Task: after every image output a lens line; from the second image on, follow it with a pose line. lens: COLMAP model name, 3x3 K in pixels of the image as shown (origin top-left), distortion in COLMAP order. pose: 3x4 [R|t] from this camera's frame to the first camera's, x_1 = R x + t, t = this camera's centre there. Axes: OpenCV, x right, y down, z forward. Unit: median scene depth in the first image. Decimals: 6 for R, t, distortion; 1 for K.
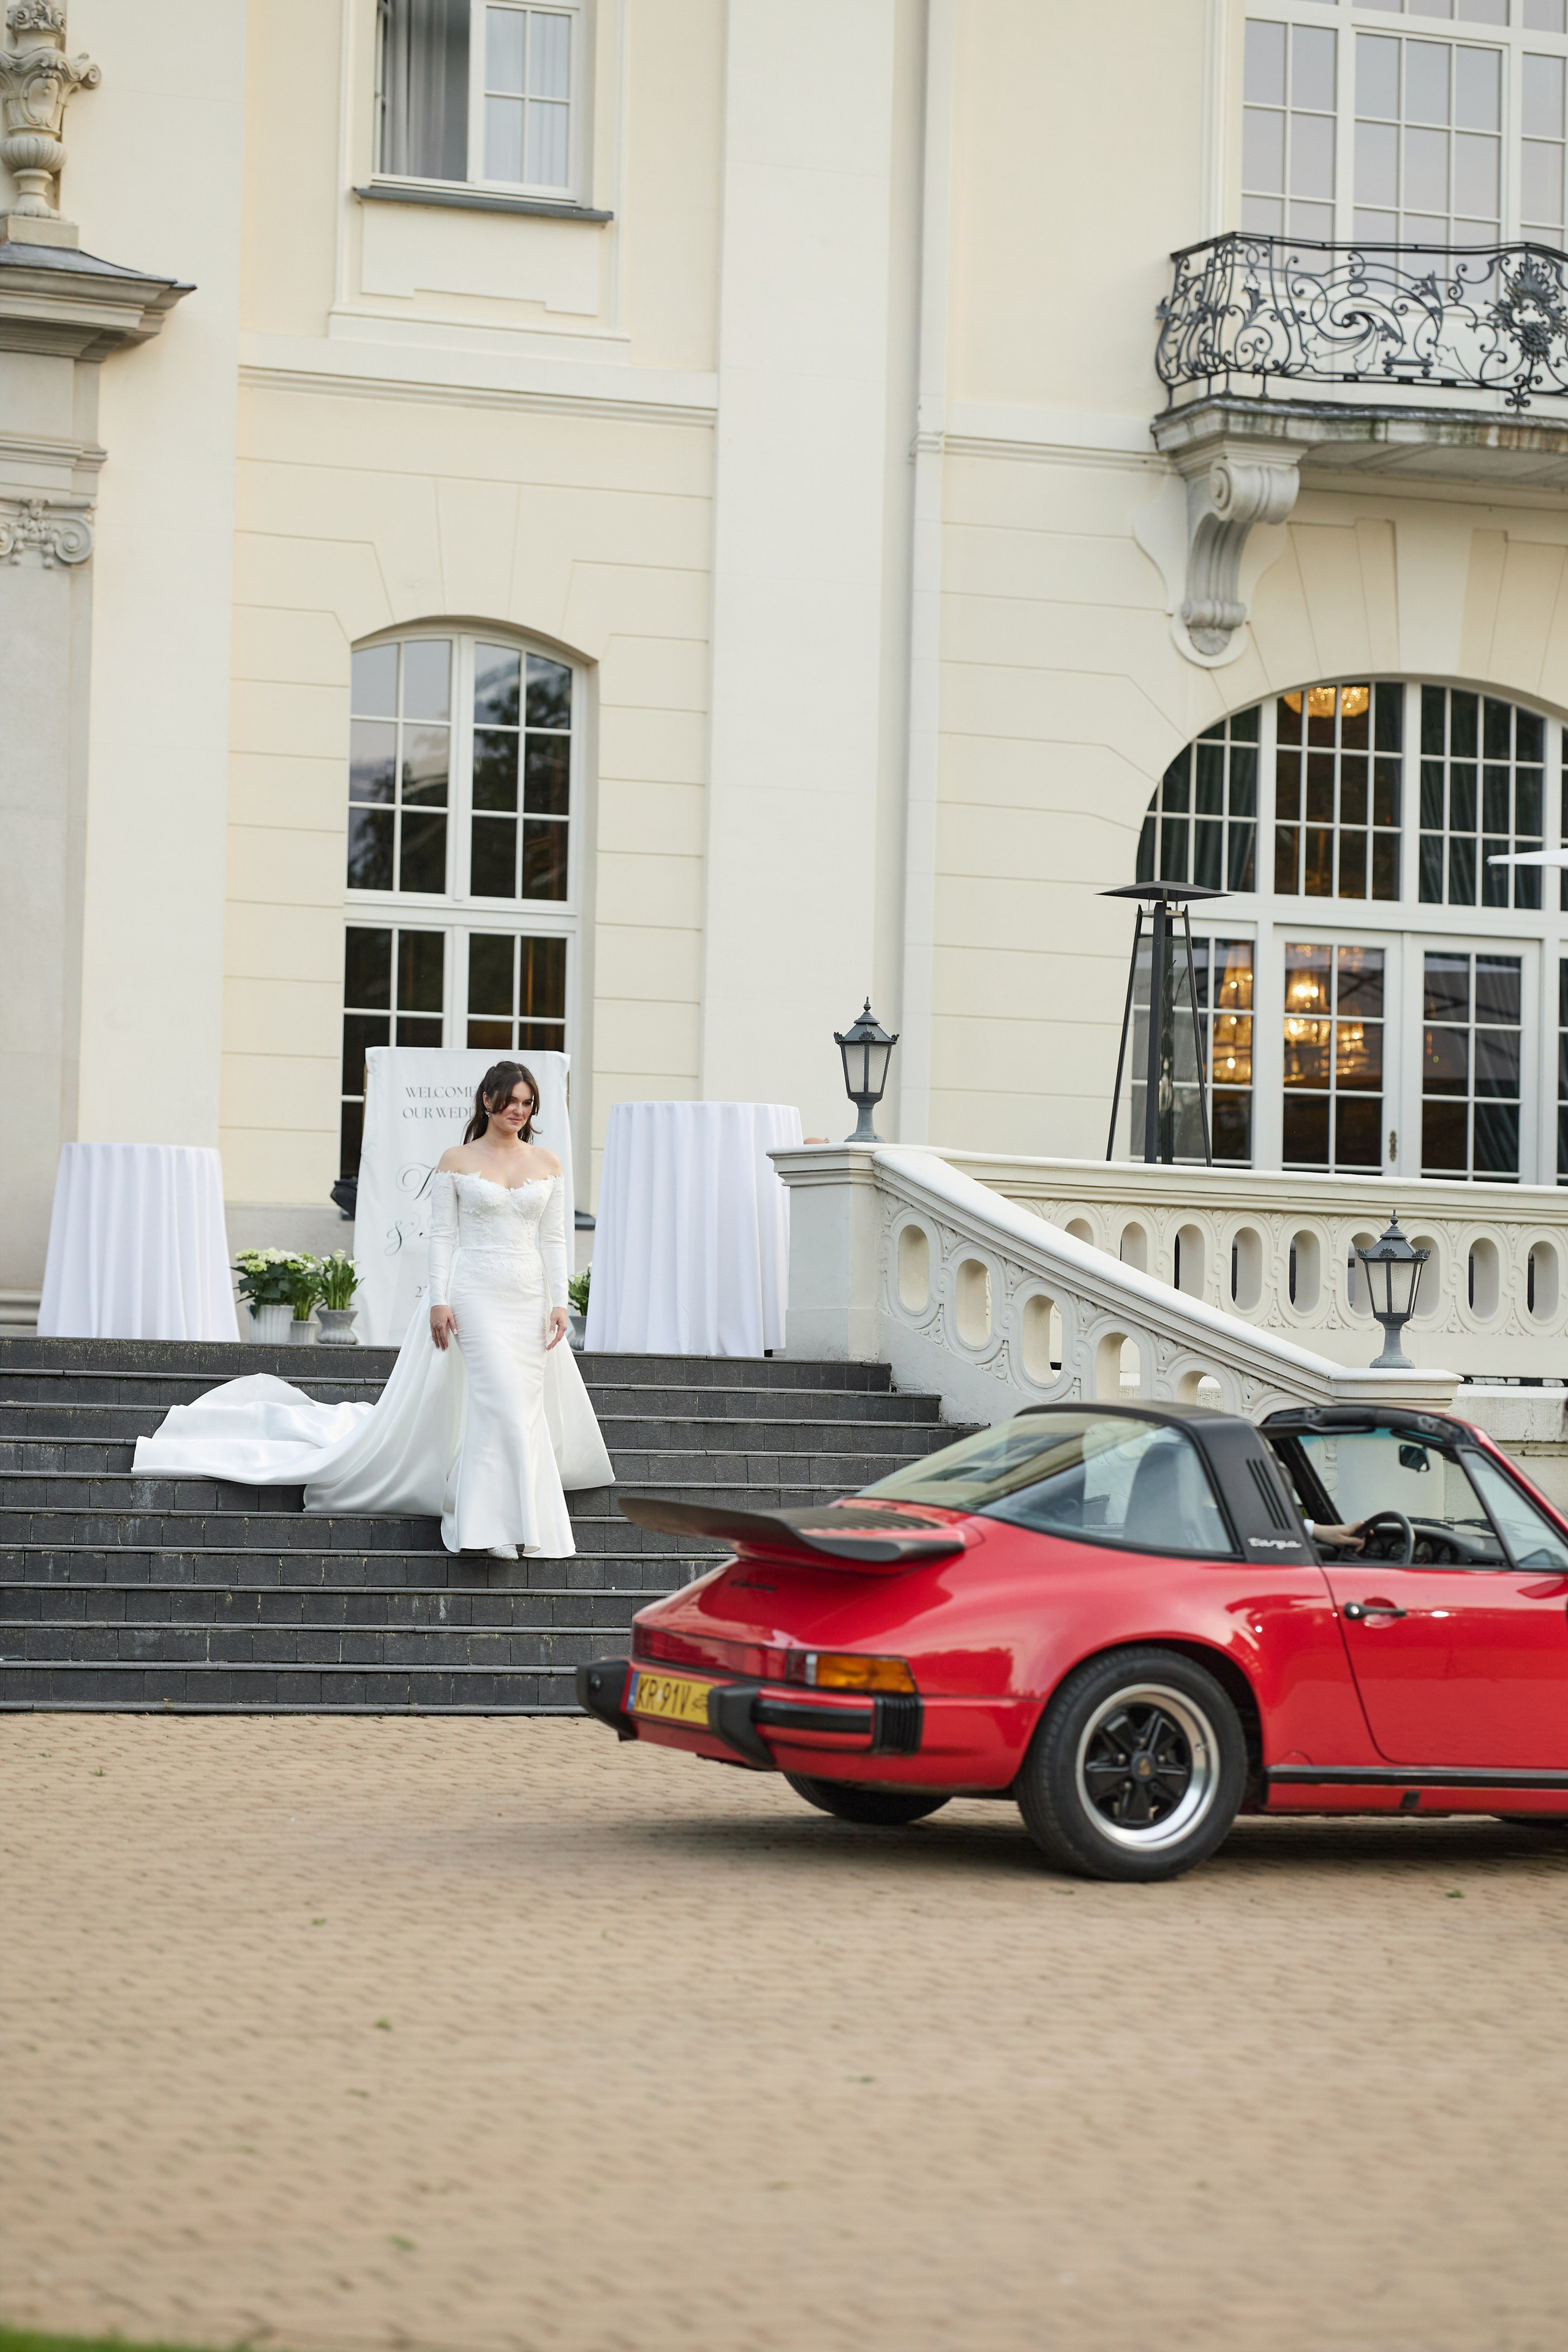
lens RADIAL K [[5673.4, 0, 784.3], [0, 5673.4, 1176.3], [0, 0, 1]] dist [0.011014, 0.000000]
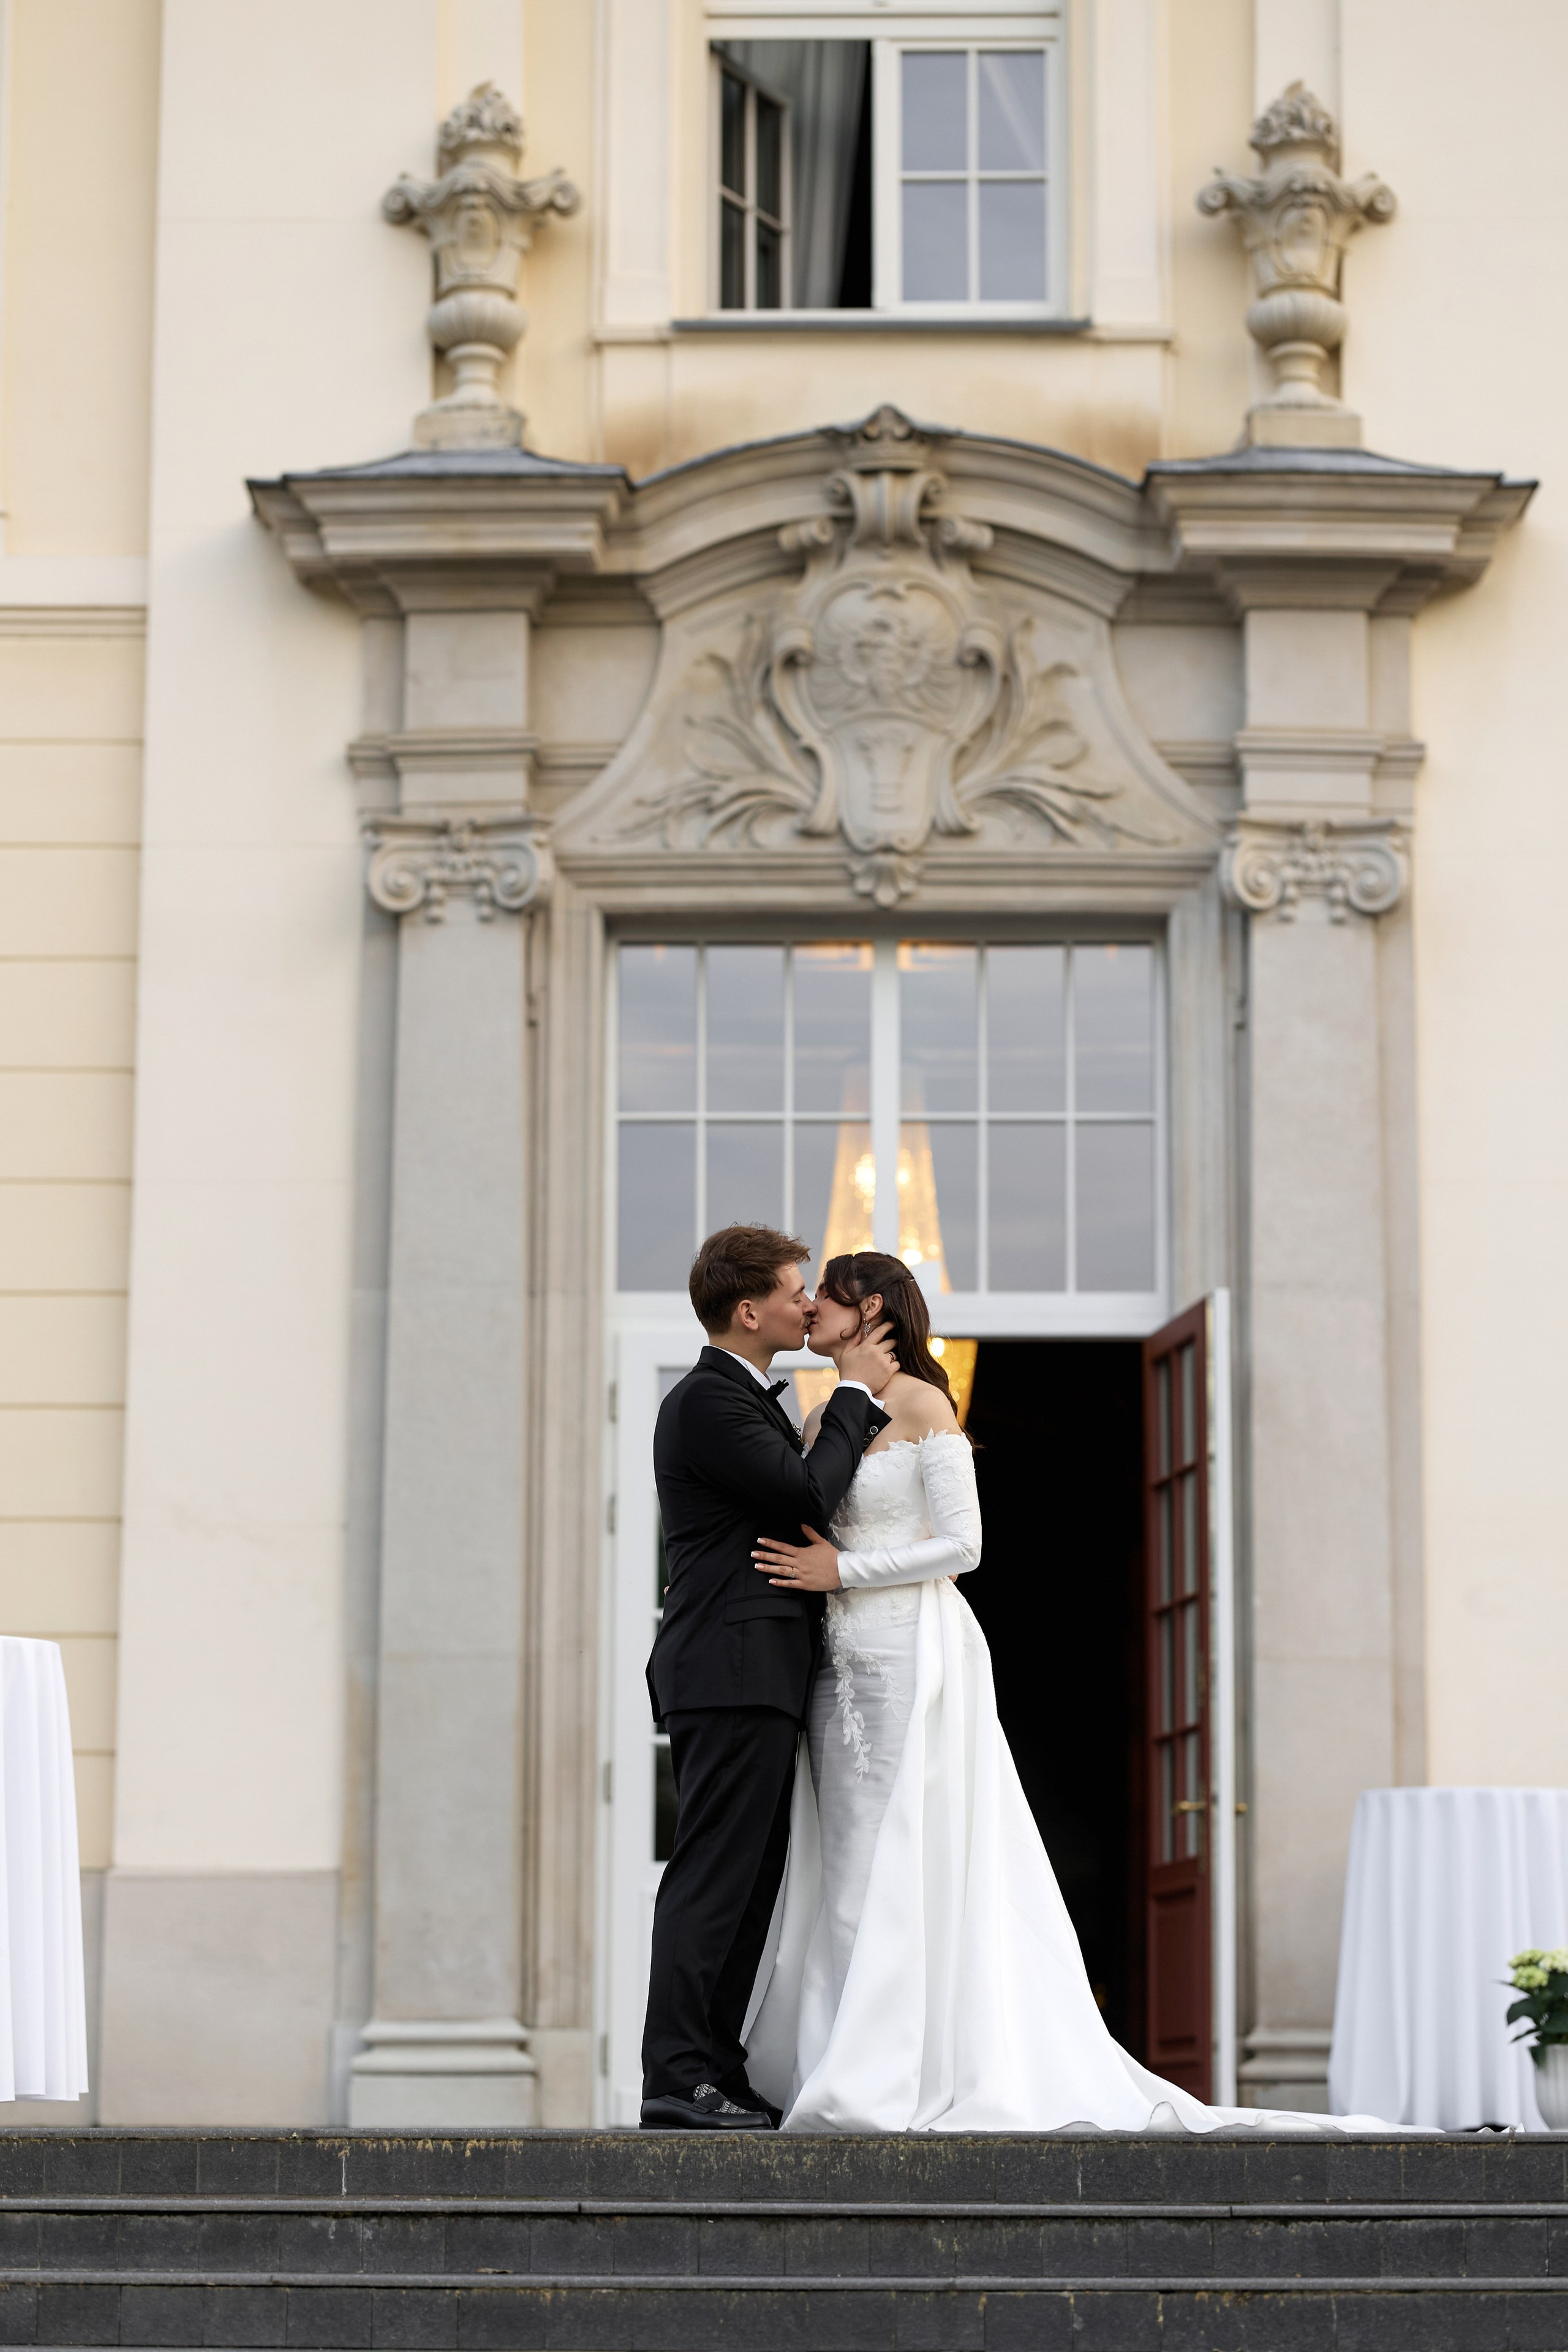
lens RADIAL K [[5673.4, 0, 782.8], [0, 5673.4, 1175.3], [0, 0, 1]] dist [0.011014, 0.000000]
pose [[0.925387, -0.082057, -0.370034, 0.052547], [0.033889, 0.990286, -0.134851, 0.008899], [0.377505, 0.112249, 0.919179, 0.371186]]
